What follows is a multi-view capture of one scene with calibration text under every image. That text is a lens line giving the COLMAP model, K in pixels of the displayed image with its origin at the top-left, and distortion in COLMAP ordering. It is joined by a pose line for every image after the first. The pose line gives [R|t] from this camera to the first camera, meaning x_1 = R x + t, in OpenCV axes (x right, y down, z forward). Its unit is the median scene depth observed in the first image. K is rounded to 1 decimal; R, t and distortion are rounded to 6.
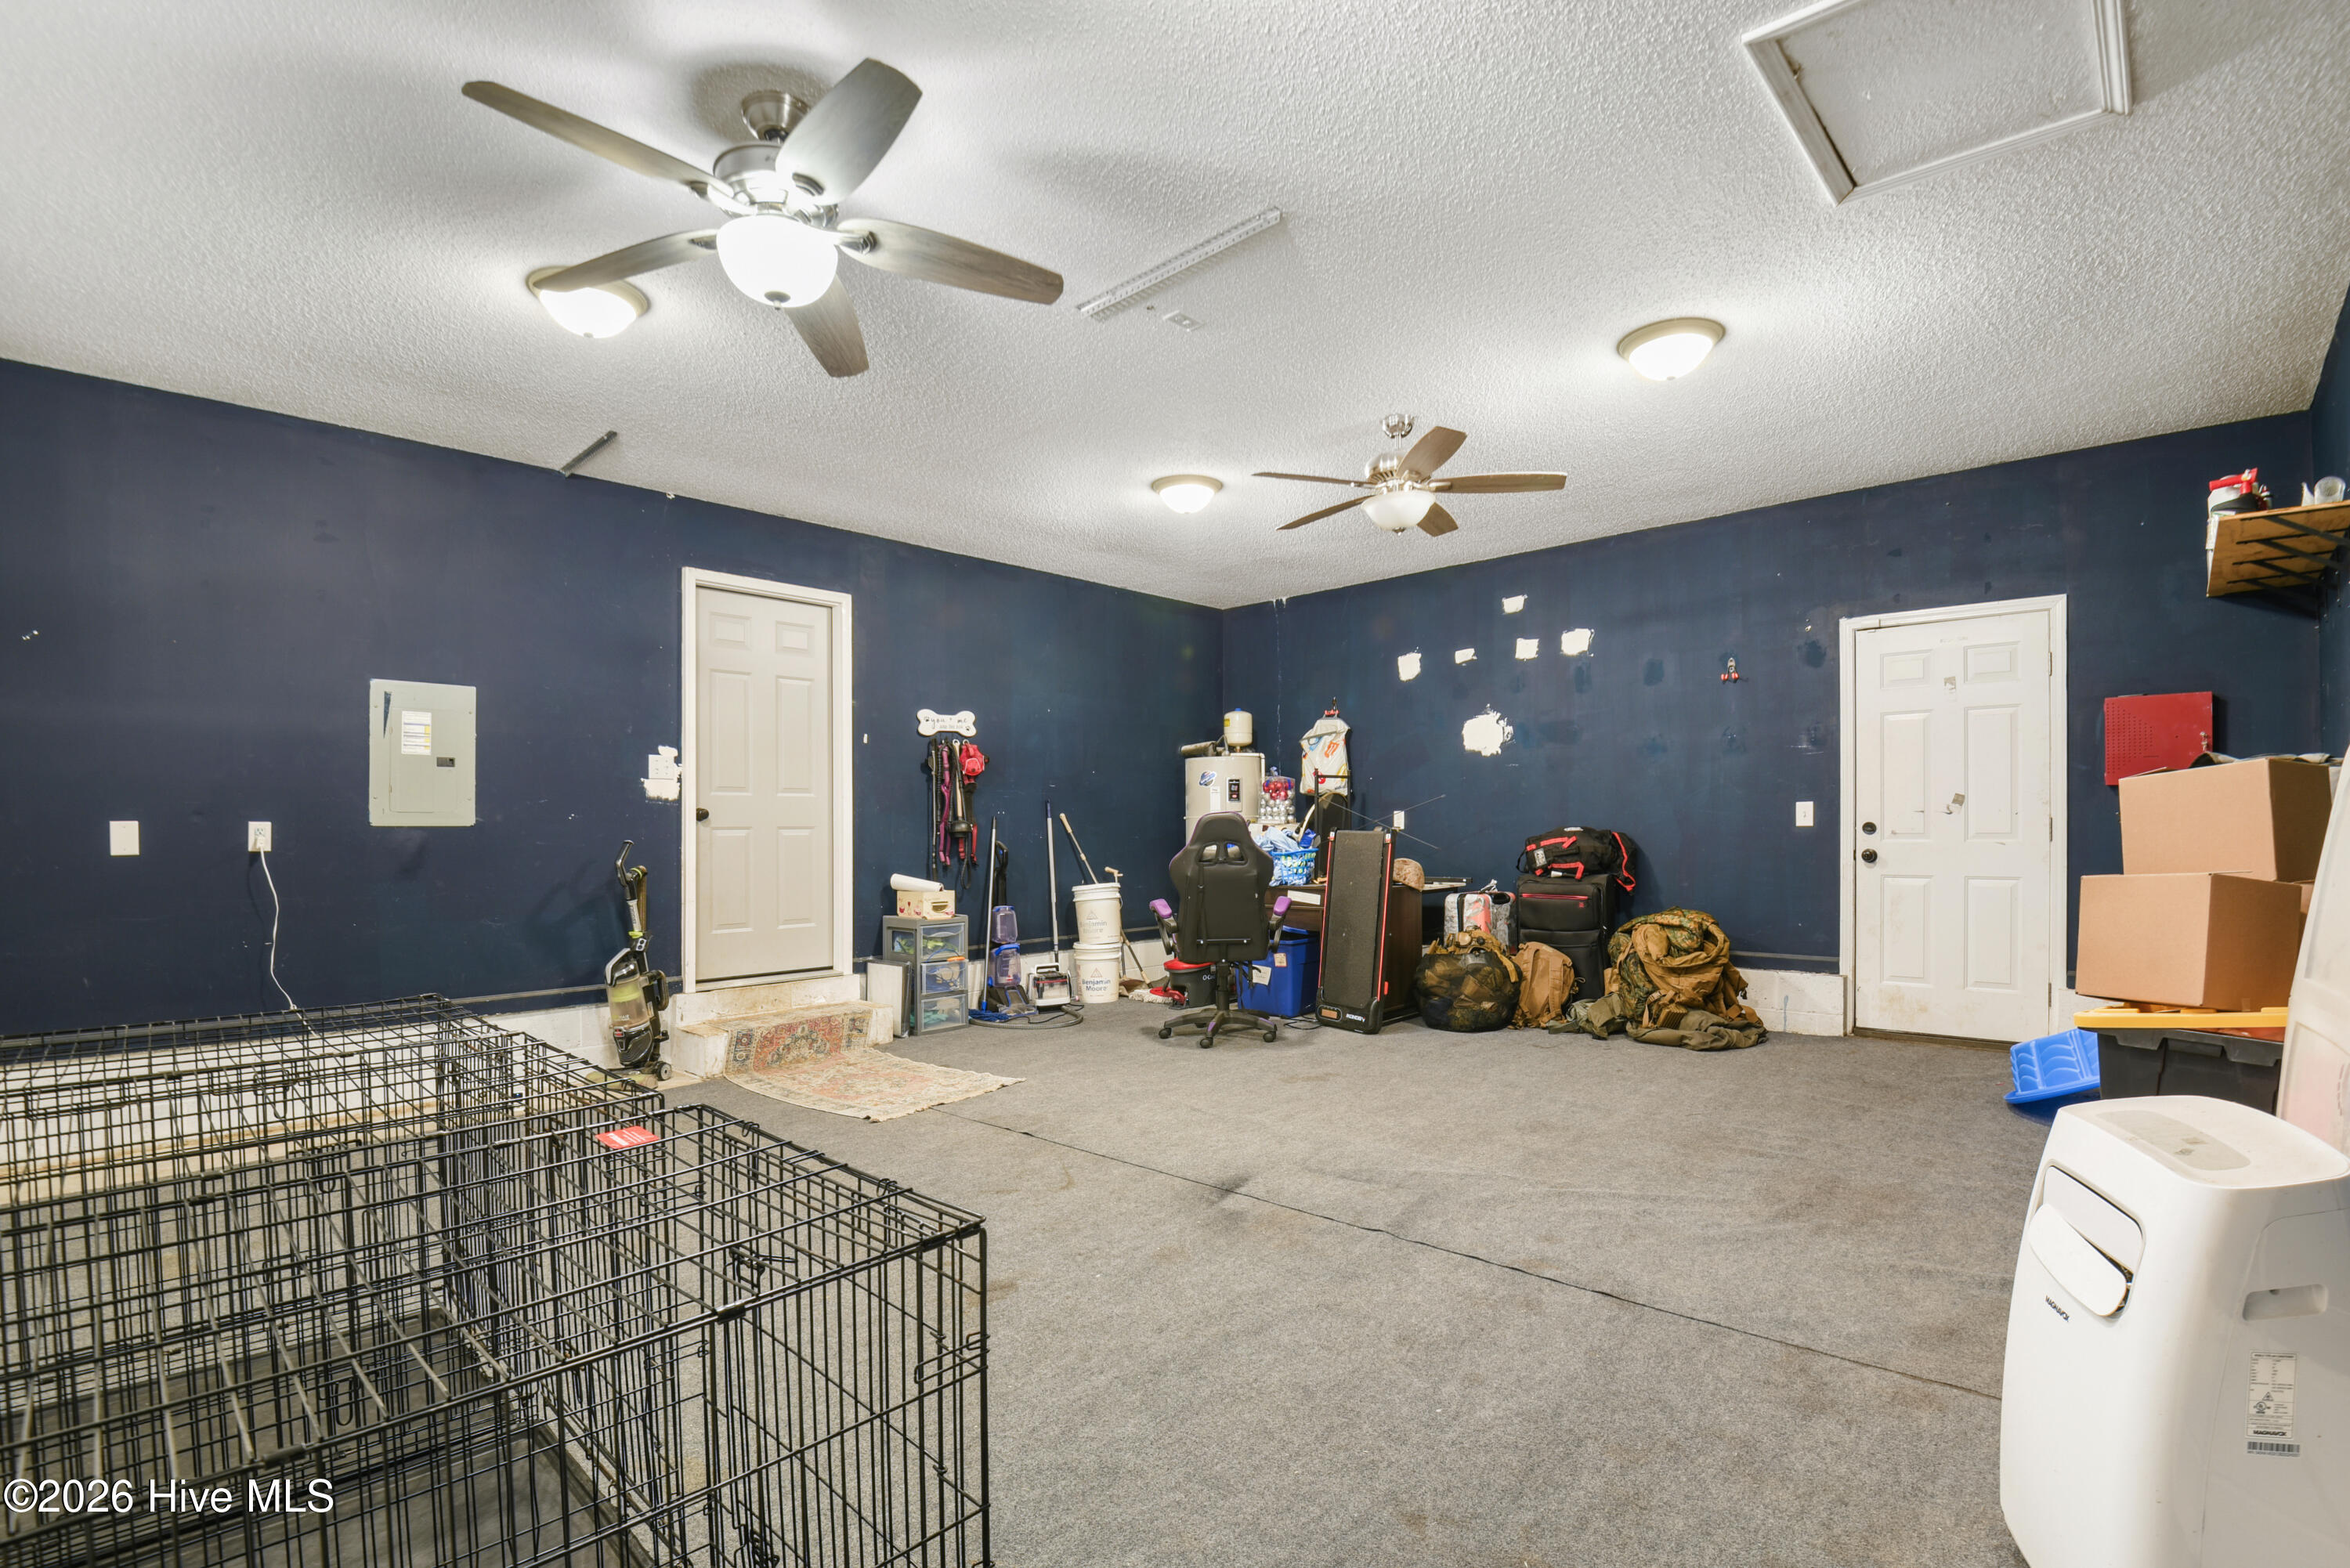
lens RADIAL K [[1092.6, 0, 1180.9], [0, 1092.6, 824.0], [0, 0, 1]] dist [-0.003123, -0.025081]
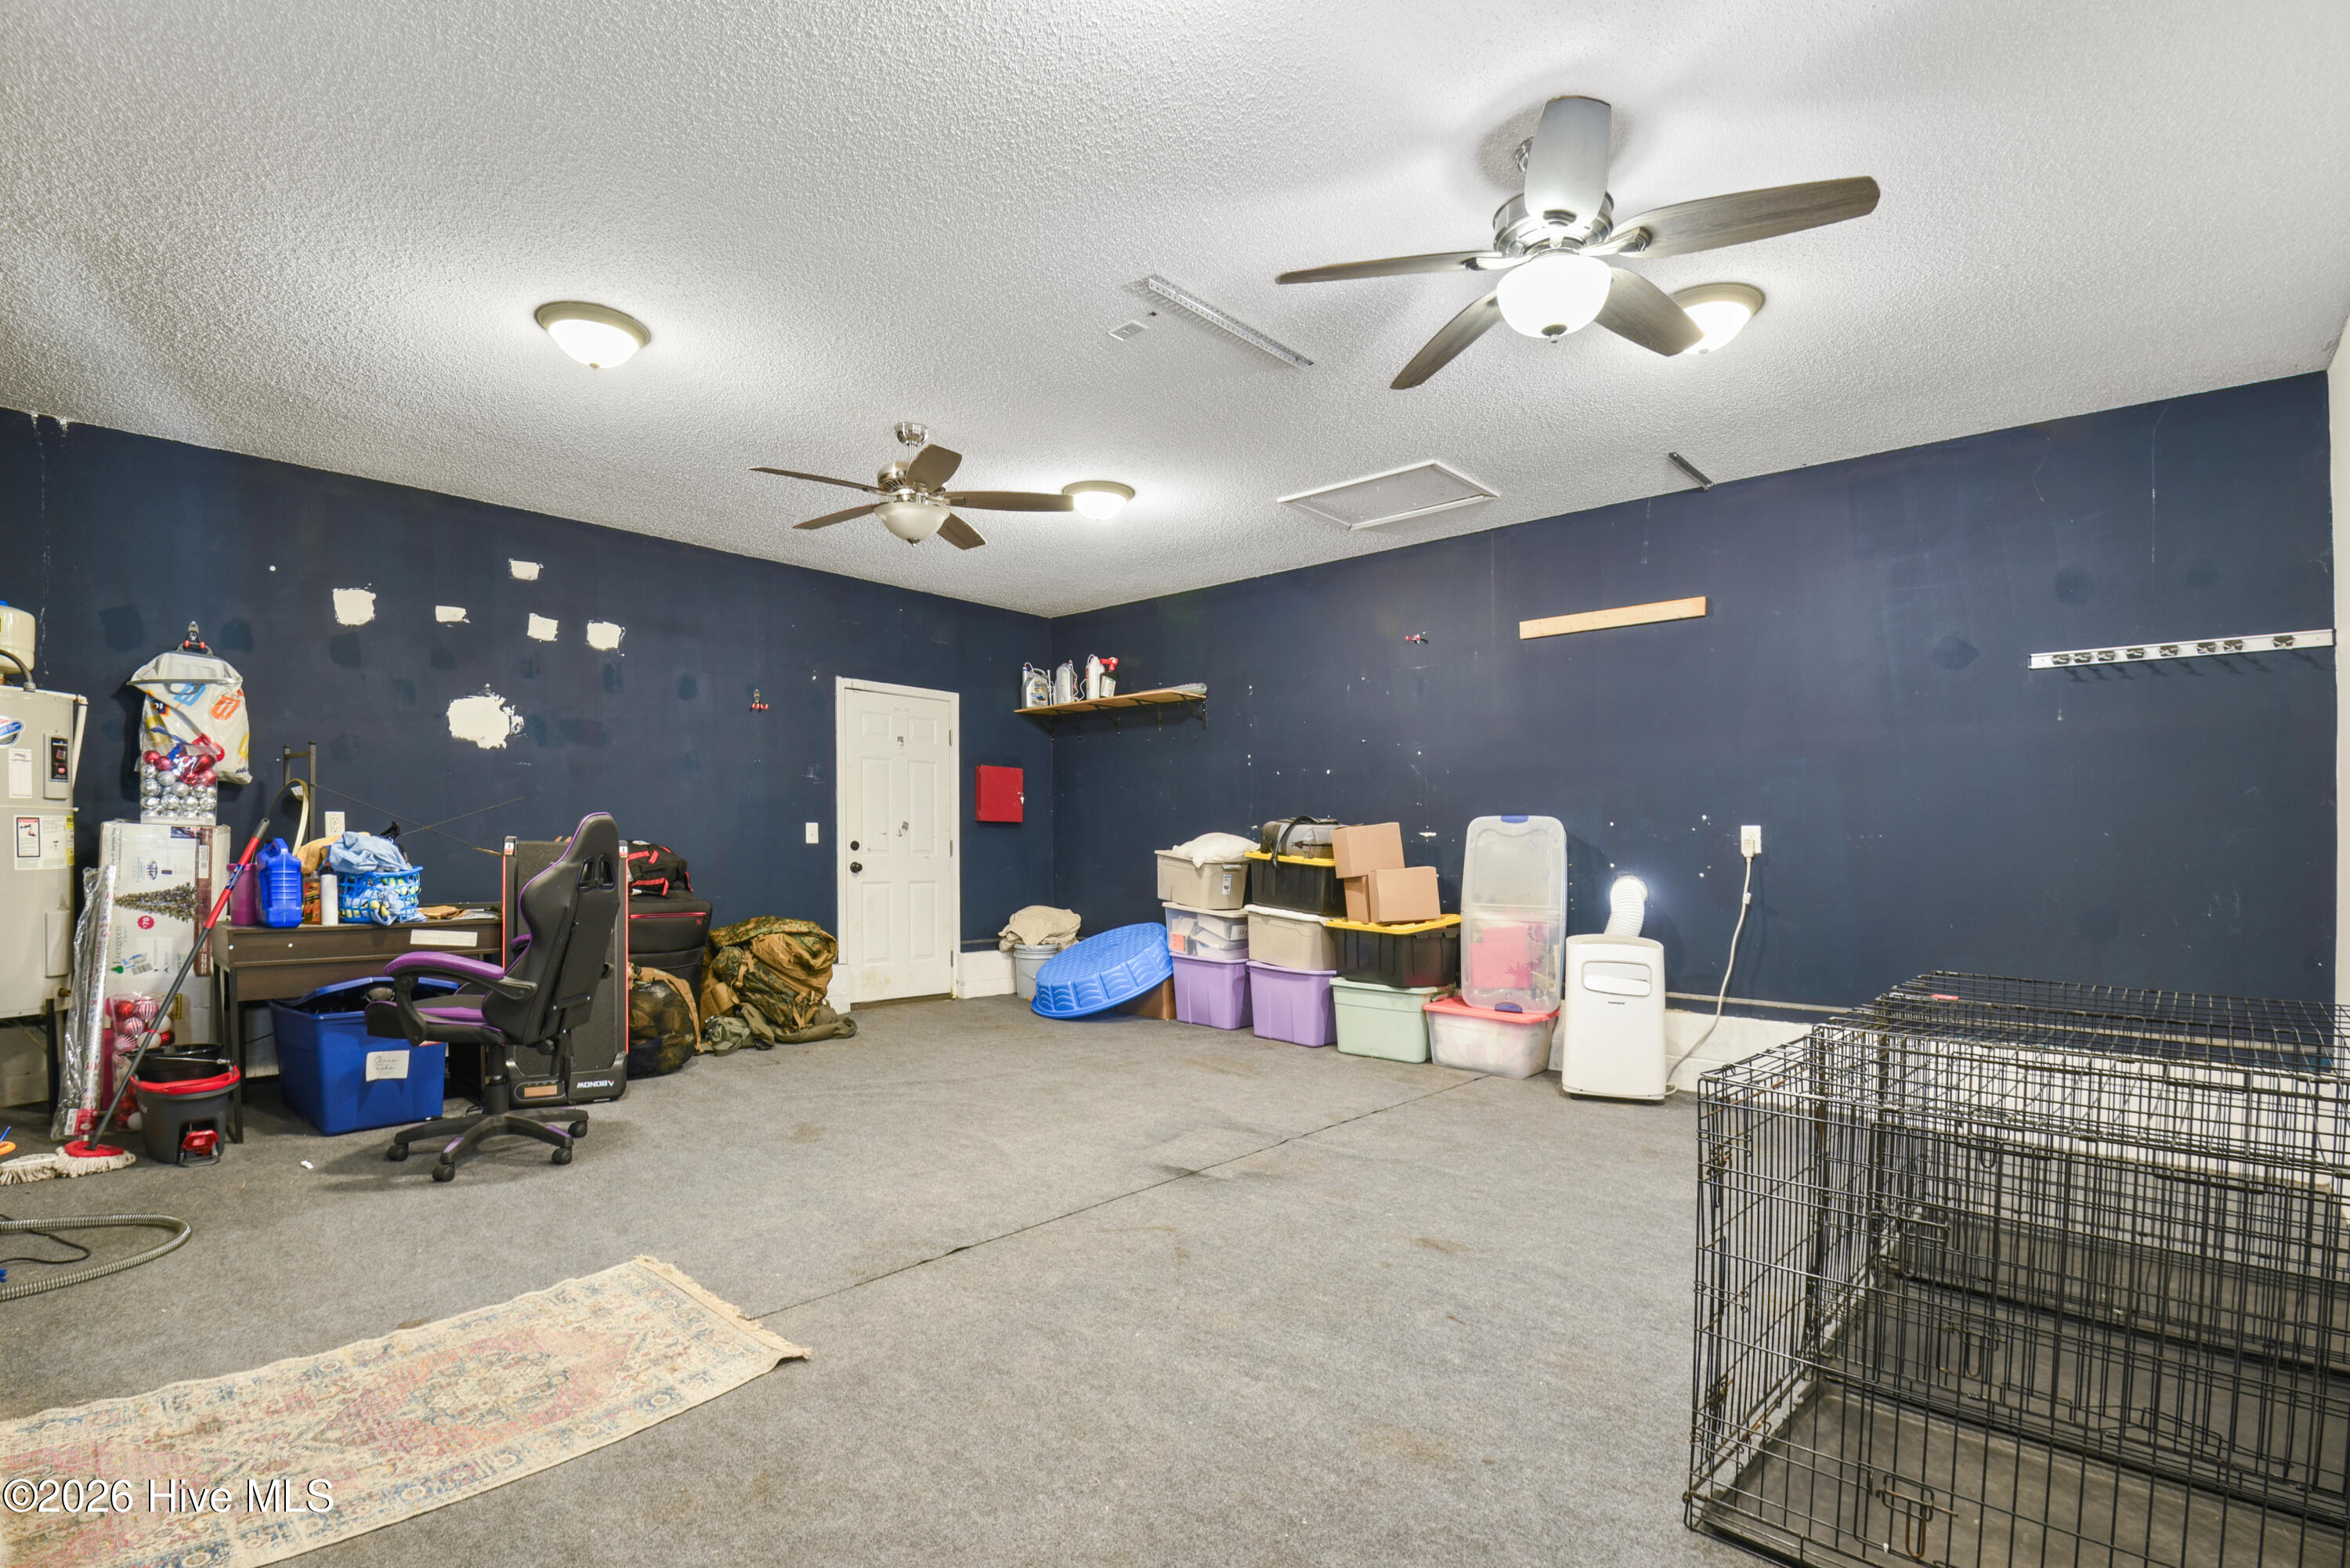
lens RADIAL K [[1092.6, 0, 1180.9], [0, 1092.6, 824.0], [0, 0, 1]] dist [-0.003123, -0.025081]
pose [[-0.008993, 0.031101, 0.999476, -0.643105], [-0.013458, 0.999422, -0.031221, 0.013236], [-0.999869, -0.013732, -0.008569, 0.624398]]
